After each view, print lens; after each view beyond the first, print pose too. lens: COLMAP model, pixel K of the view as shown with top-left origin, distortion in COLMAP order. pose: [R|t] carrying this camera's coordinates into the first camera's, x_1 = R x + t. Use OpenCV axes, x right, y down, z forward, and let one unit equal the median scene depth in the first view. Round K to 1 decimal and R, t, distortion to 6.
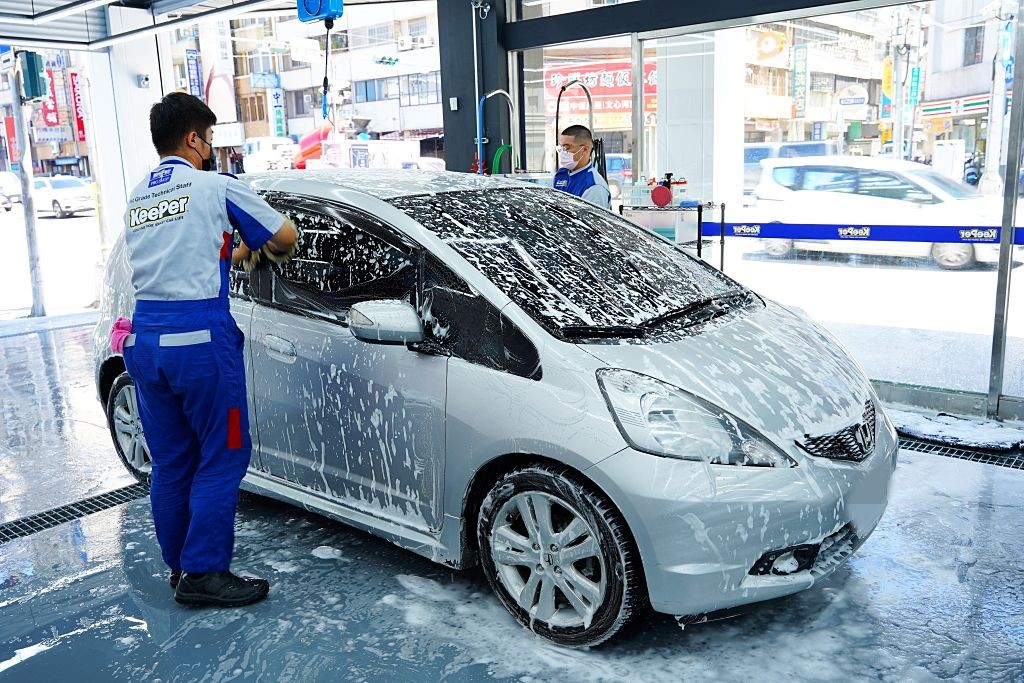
lens RADIAL K [[872.1, 0, 508.0], [0, 872.1, 345.2], [0, 0, 1]] dist [0.005826, -0.012257]
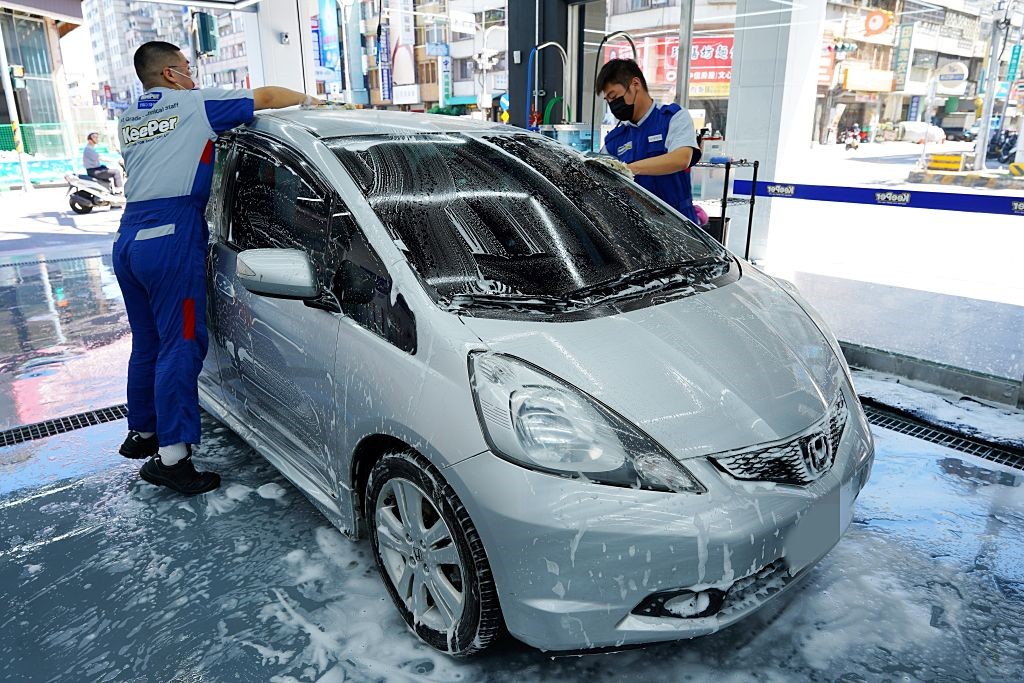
lens RADIAL K [[692.0, 0, 509.1], [0, 692.0, 342.2], [0, 0, 1]] dist [0.007372, -0.016036]
pose [[0.983578, 0.082354, -0.160600, 0.134586], [-0.065922, 0.992275, 0.105093, -0.028612], [0.168014, -0.092780, 0.981409, 0.199526]]
